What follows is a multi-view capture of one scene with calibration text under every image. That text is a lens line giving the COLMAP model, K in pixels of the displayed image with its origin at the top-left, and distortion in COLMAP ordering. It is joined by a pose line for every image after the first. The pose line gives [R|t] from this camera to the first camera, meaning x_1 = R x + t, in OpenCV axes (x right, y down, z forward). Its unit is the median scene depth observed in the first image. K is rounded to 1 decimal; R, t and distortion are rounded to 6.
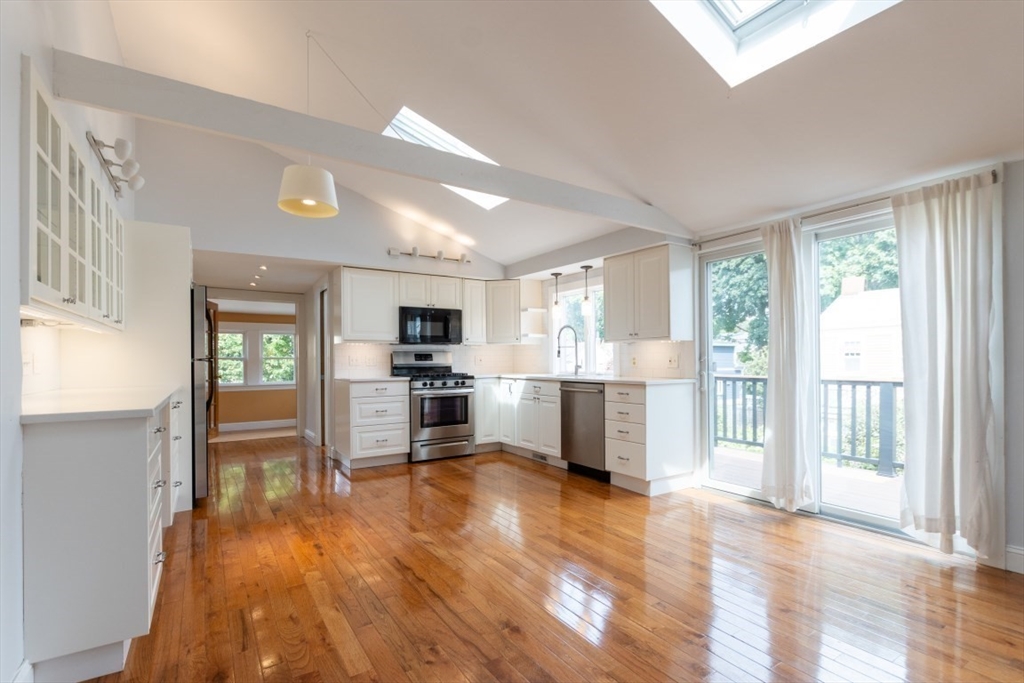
lens RADIAL K [[473.9, 0, 511.6], [0, 473.9, 361.1], [0, 0, 1]] dist [-0.003845, 0.001716]
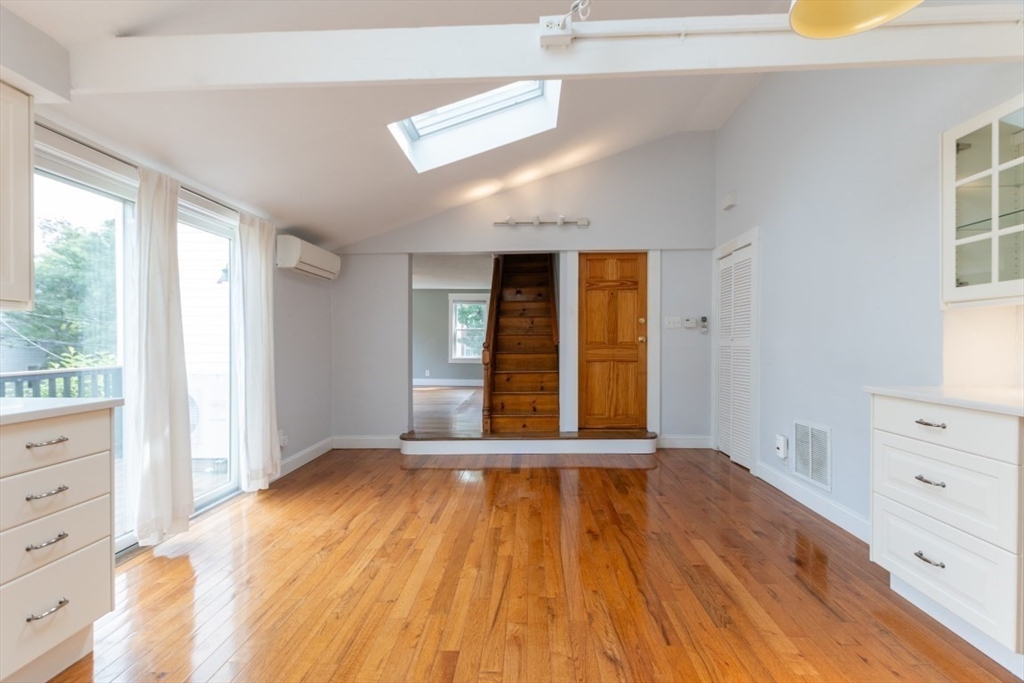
lens RADIAL K [[443.1, 0, 516.4], [0, 443.1, 346.9], [0, 0, 1]] dist [0.006076, -0.001785]
pose [[-0.818371, 0.001423, 0.574688, -0.231617], [0.006726, 0.999952, 0.007103, -0.007909], [-0.574650, 0.009679, -0.818342, 0.874721]]
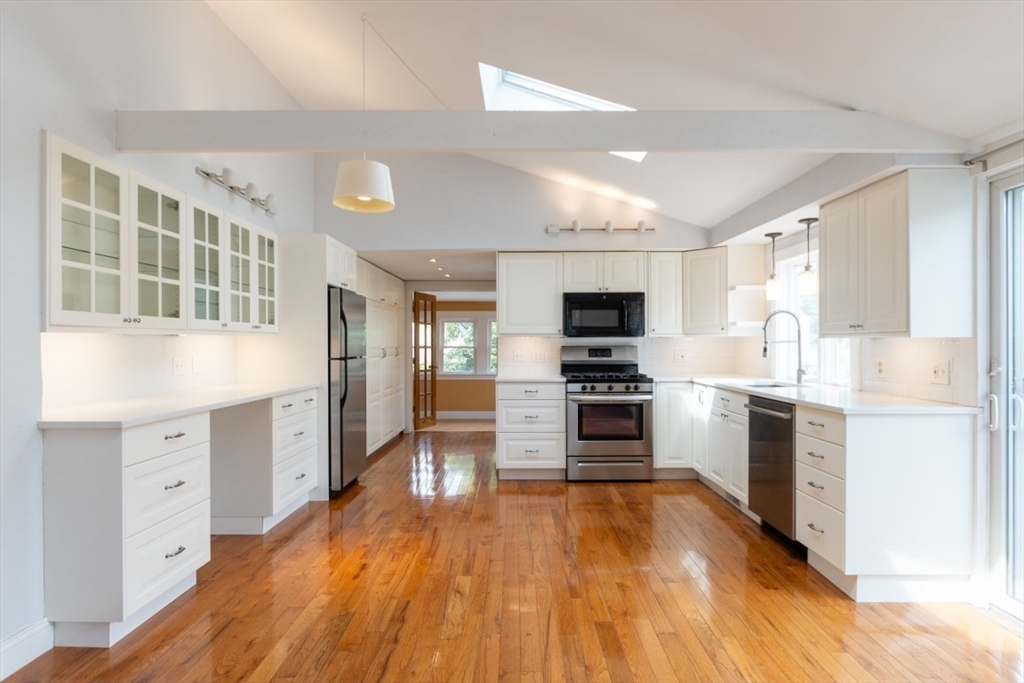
lens RADIAL K [[546.9, 0, 511.3], [0, 546.9, 347.2], [0, 0, 1]] dist [-0.001588, -0.001226]
pose [[0.833636, 0.008773, -0.552244, 0.240959], [-0.003891, 0.999942, 0.010011, -0.030473], [0.552300, -0.006197, 0.833622, 0.149703]]
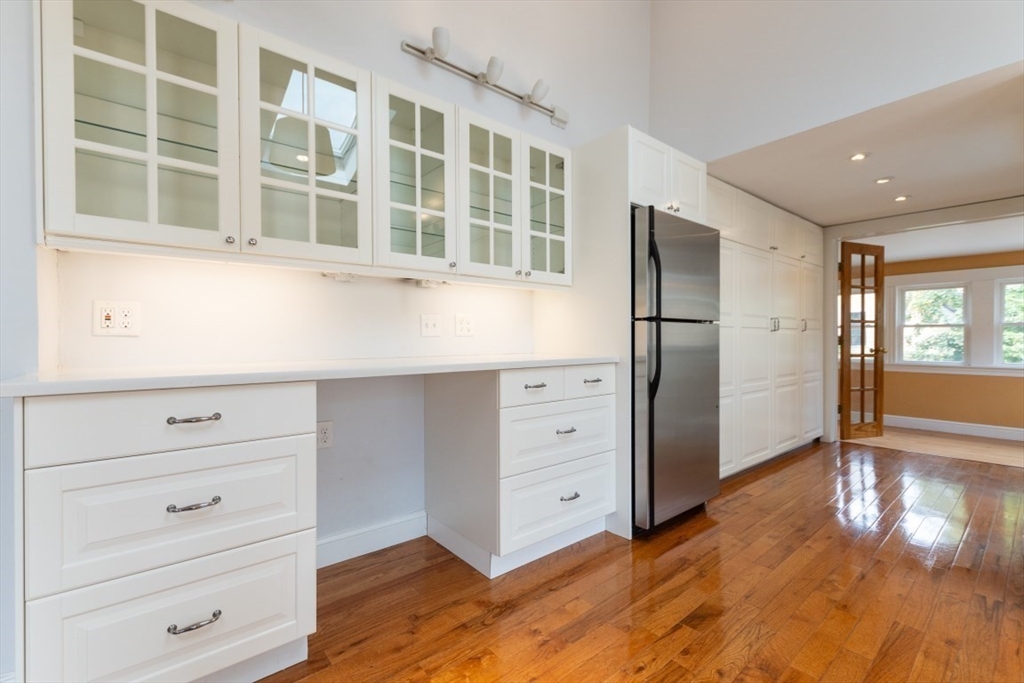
lens RADIAL K [[443.1, 0, 508.8], [0, 443.1, 340.4], [0, 0, 1]] dist [0.006076, -0.001785]
pose [[0.115054, 0.013053, -0.993273, -0.045150], [0.000619, 0.999913, 0.013212, 0.013078], [0.993359, -0.002135, 0.115036, 0.536772]]
